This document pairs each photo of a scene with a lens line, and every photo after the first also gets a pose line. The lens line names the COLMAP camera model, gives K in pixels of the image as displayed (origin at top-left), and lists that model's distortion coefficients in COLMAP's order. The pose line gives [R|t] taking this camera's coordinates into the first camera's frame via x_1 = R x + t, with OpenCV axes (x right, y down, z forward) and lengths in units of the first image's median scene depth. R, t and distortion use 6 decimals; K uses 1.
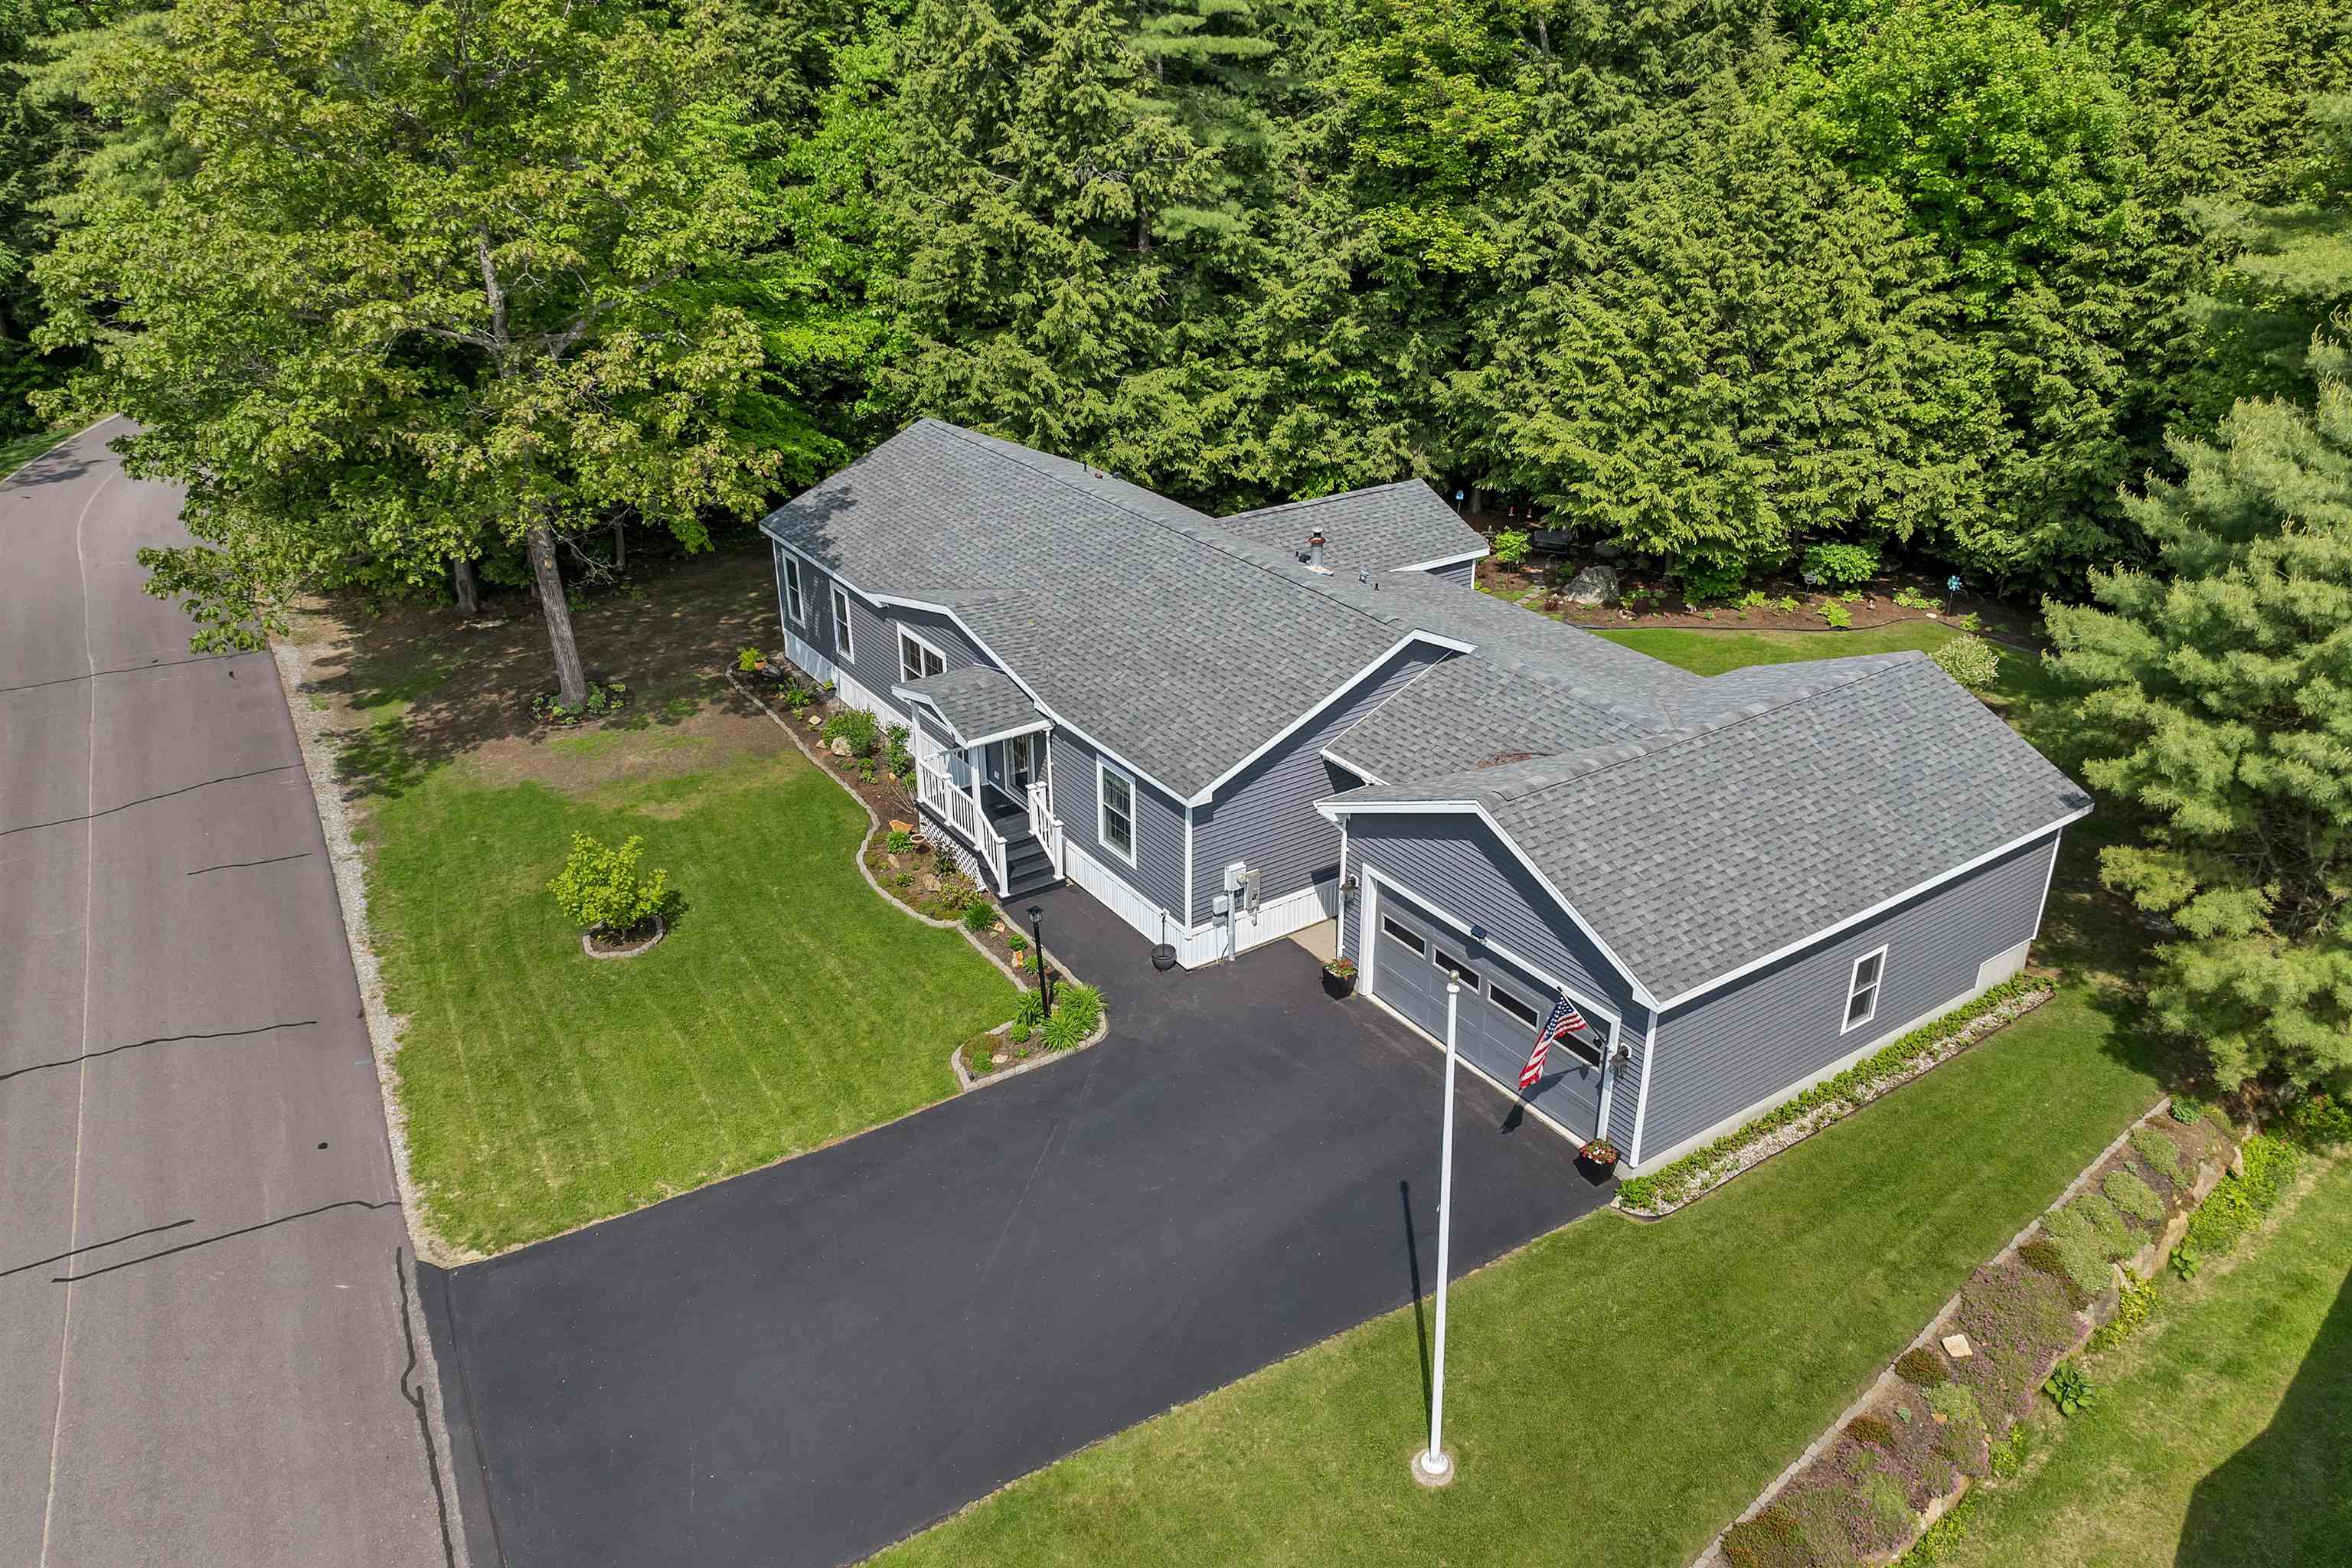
lens RADIAL K [[1679.9, 0, 1184.6], [0, 1679.9, 780.9], [0, 0, 1]] dist [-0.038042, 0.000642]
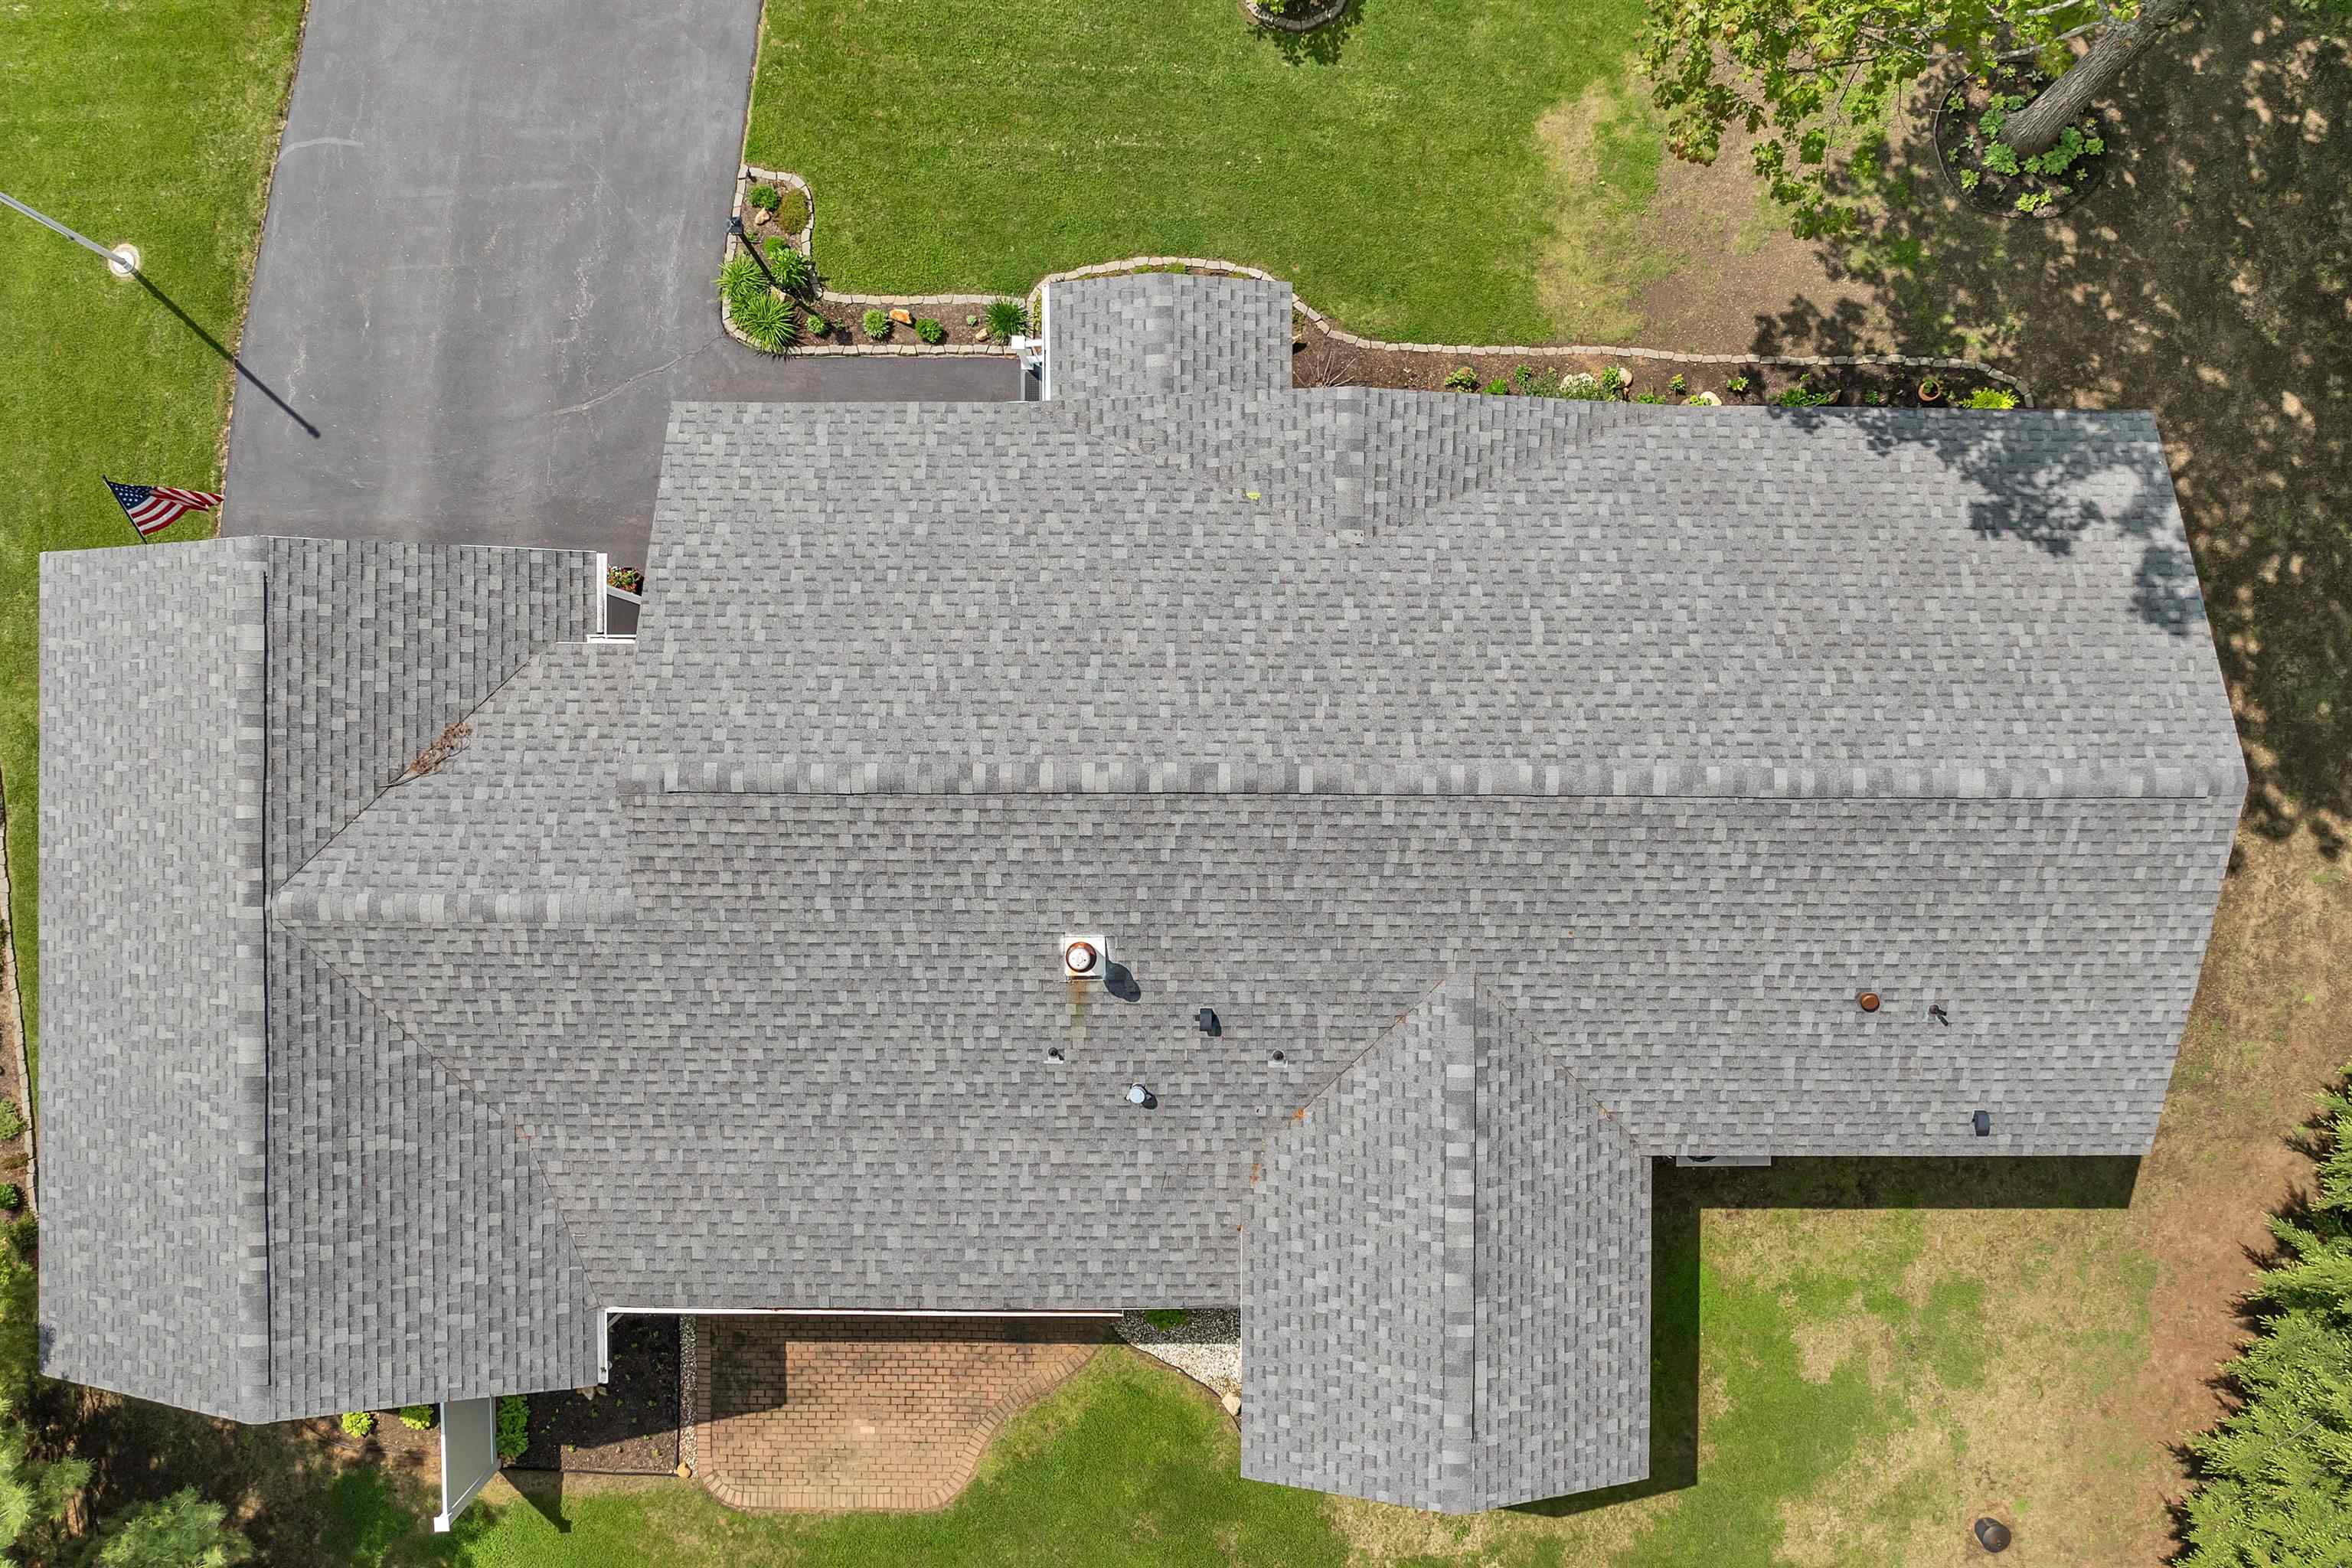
lens RADIAL K [[1679.9, 0, 1192.6], [0, 1679.9, 786.3], [0, 0, 1]] dist [-0.038042, 0.000642]
pose [[-0.568443, 0.822717, -0.003168, 0.015625], [-0.353754, -0.240940, 0.903773, -0.747934], [0.742786, 0.514864, 0.428000, 0.858190]]
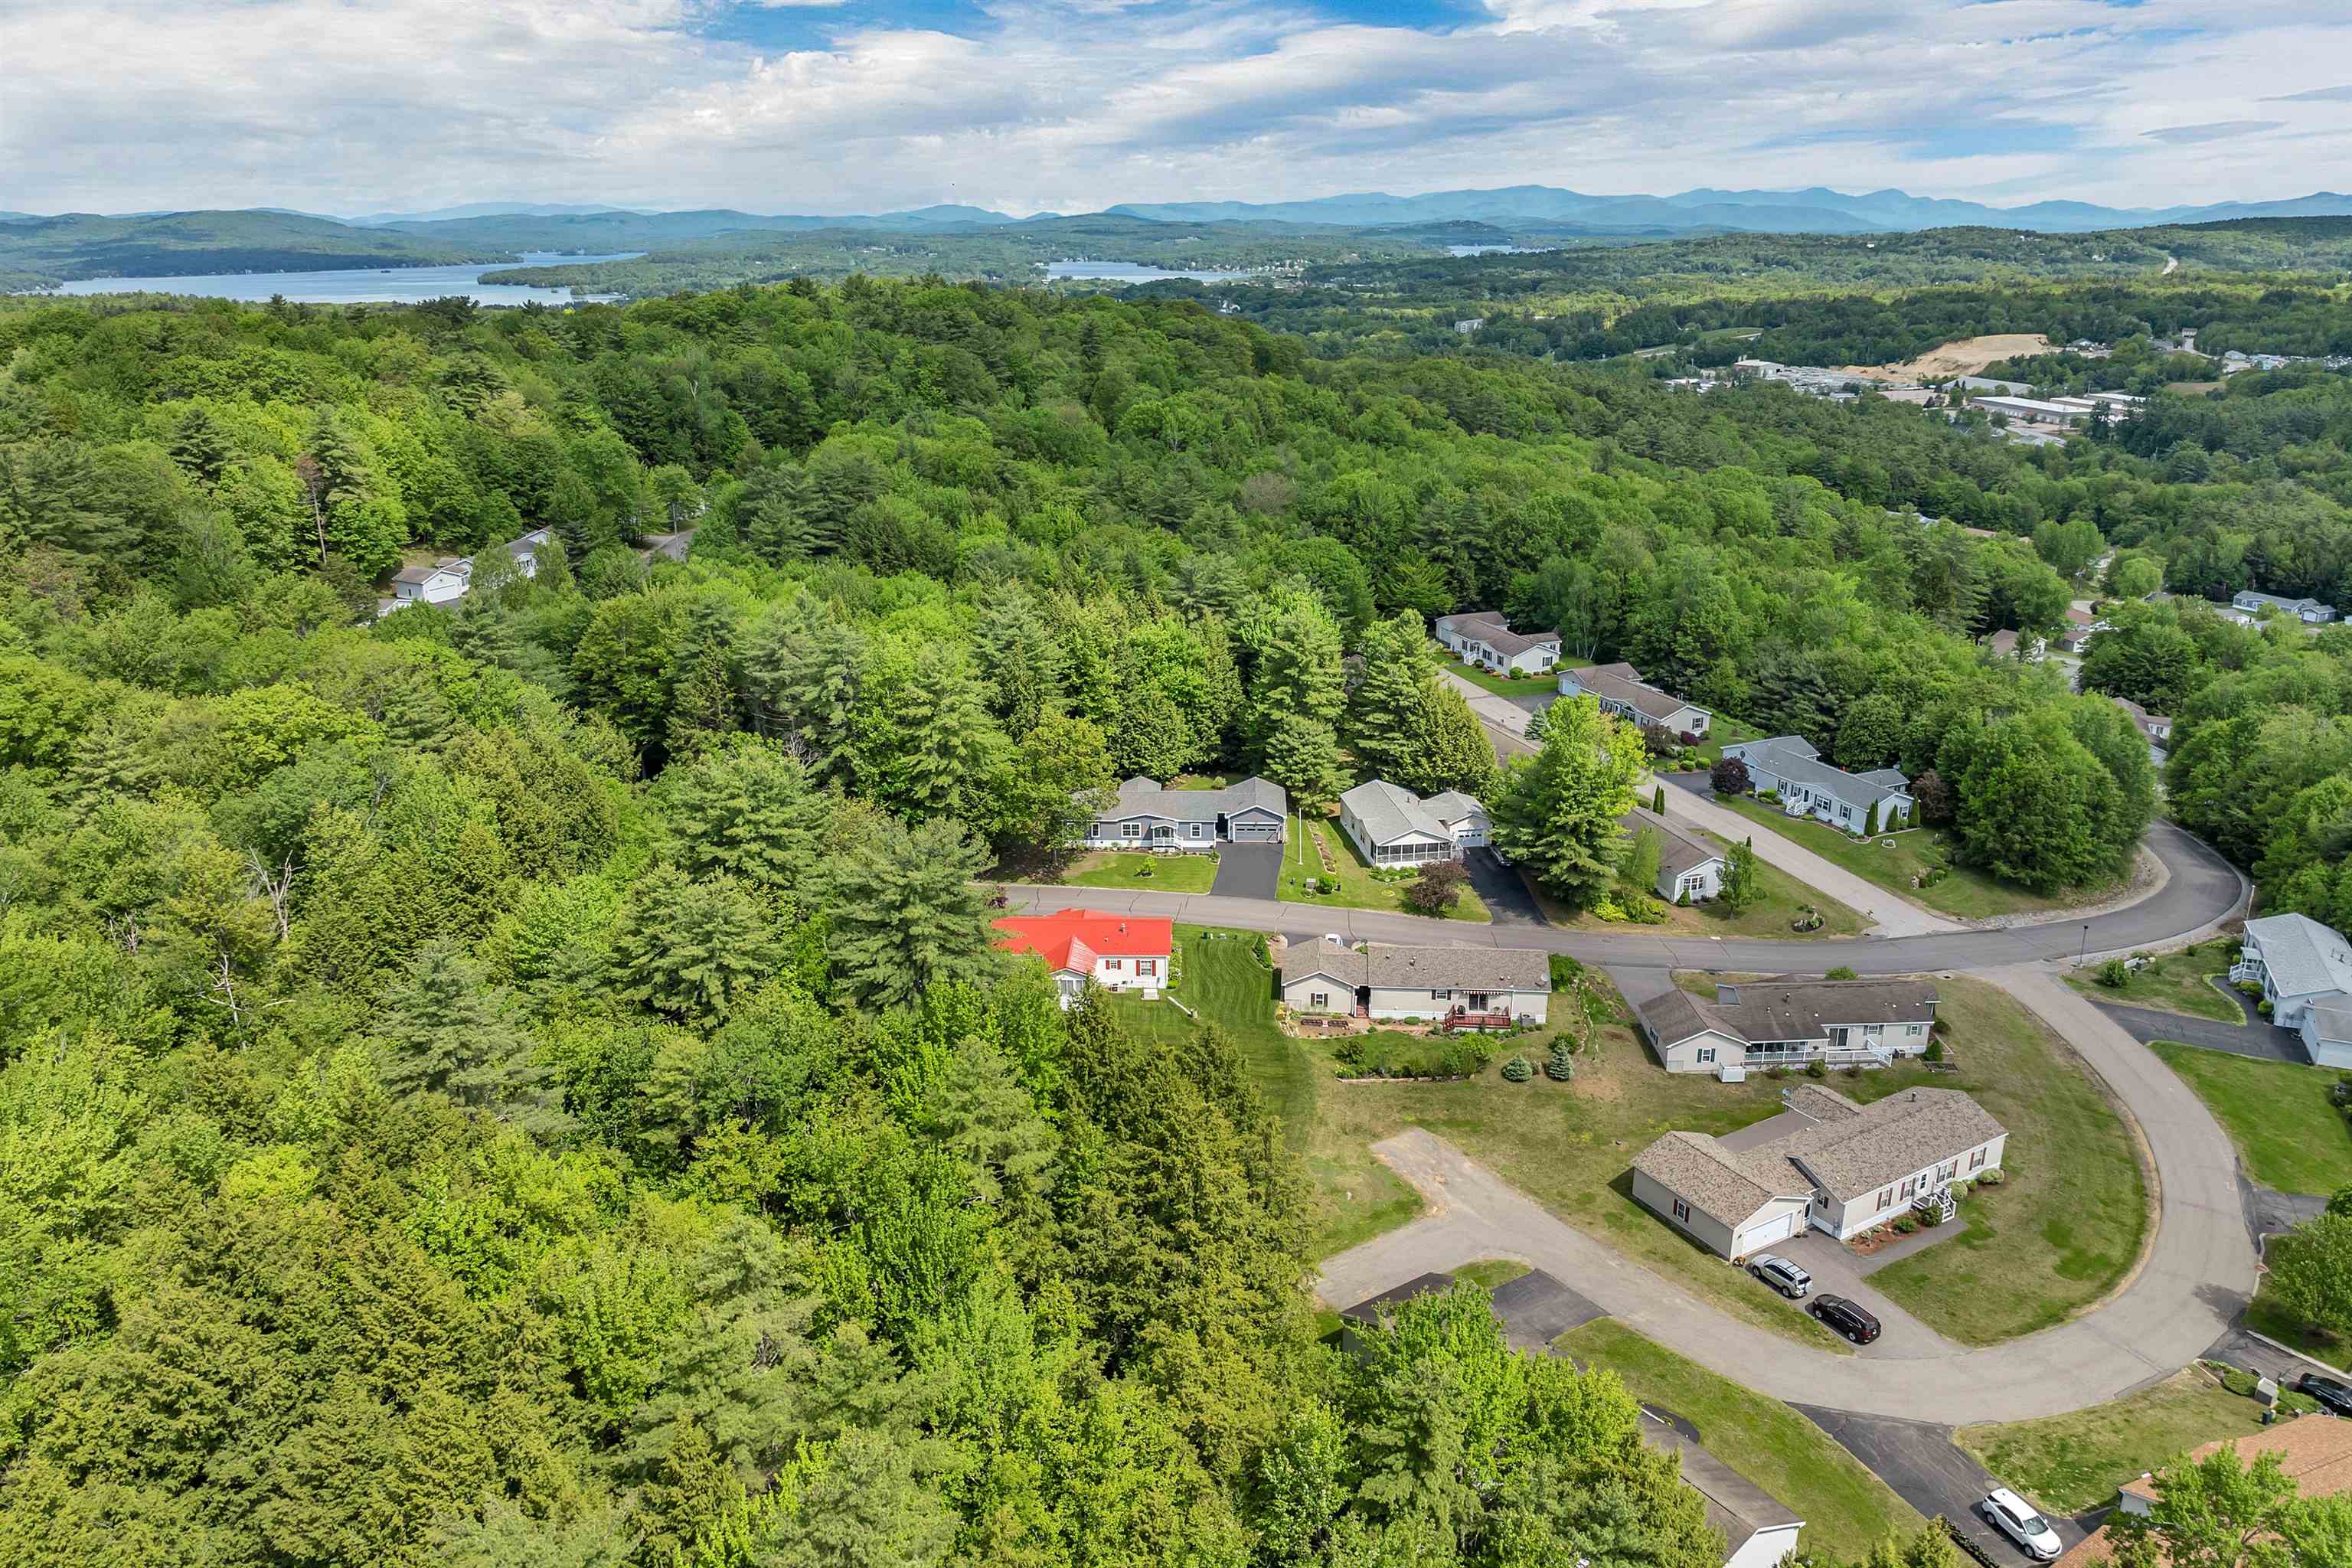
lens RADIAL K [[1679.9, 0, 1177.3], [0, 1679.9, 784.3], [0, 0, 1]] dist [-0.038042, 0.000642]
pose [[0.591522, -0.260623, 0.763005, -5.119124], [0.353840, 0.934233, 0.044794, -0.479409], [-0.724499, 0.243485, 0.644838, -3.287147]]
